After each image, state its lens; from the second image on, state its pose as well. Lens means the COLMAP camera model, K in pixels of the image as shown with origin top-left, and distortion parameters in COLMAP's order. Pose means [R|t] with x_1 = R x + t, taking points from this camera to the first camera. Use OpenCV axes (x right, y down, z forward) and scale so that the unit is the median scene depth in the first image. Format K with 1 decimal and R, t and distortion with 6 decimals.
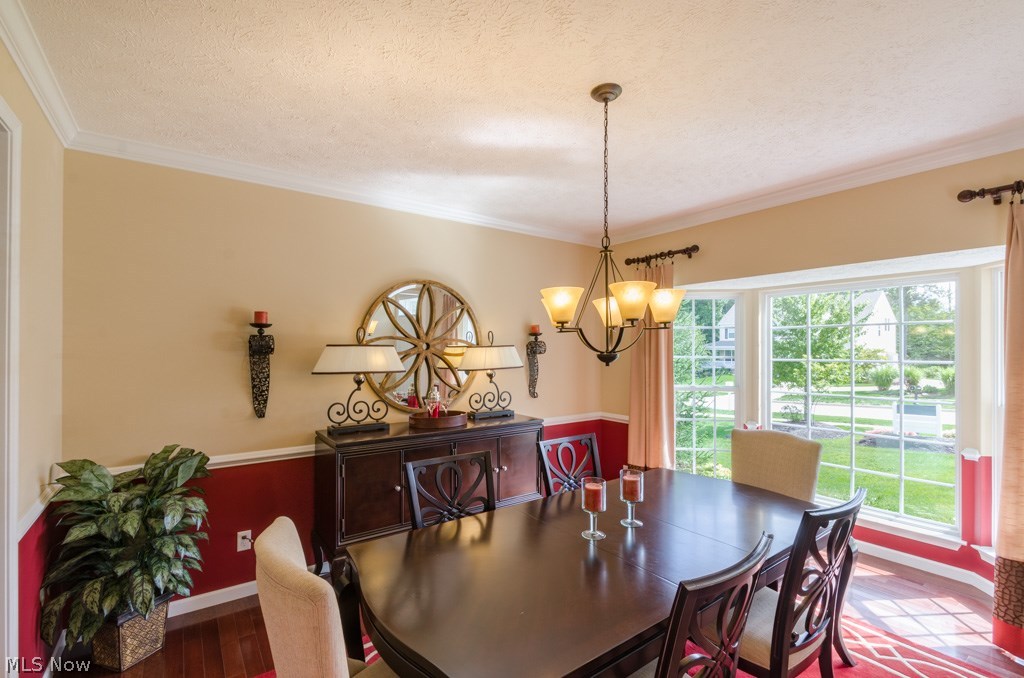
lens RADIAL K [[455.4, 0, 509.9], [0, 455.4, 346.6], [0, 0, 1]] dist [-0.003302, -0.001518]
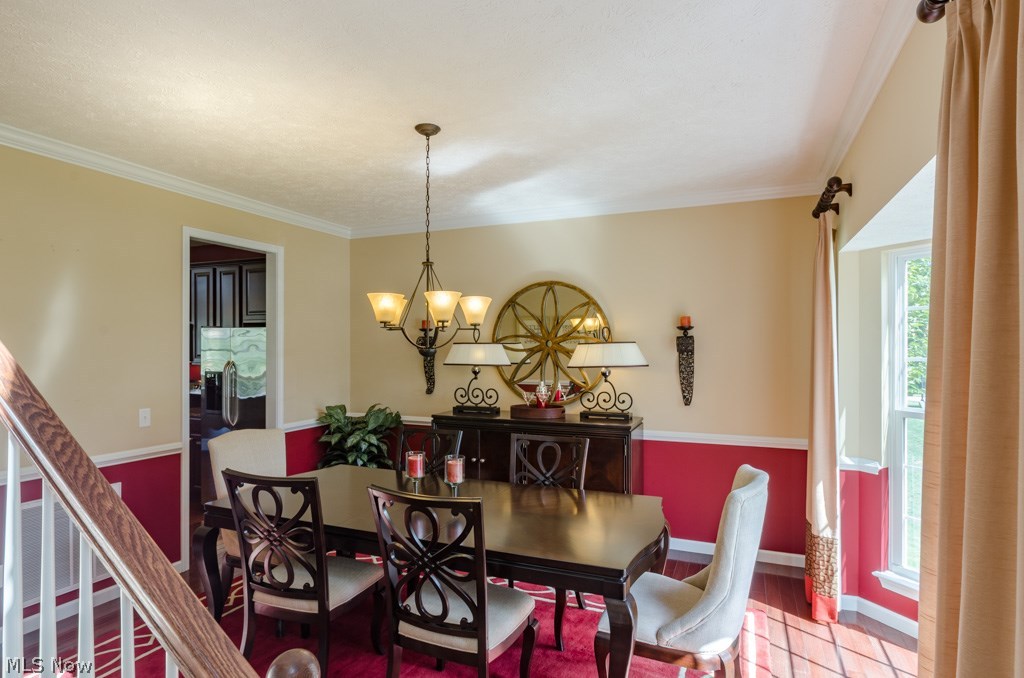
lens RADIAL K [[559.9, 0, 515.5], [0, 559.9, 346.4], [0, 0, 1]] dist [-0.001520, -0.000339]
pose [[0.525758, 0.001001, -0.850634, 0.930974], [0.006661, 0.999964, 0.005294, -0.001132], [0.850608, -0.008449, 0.525732, 0.259485]]
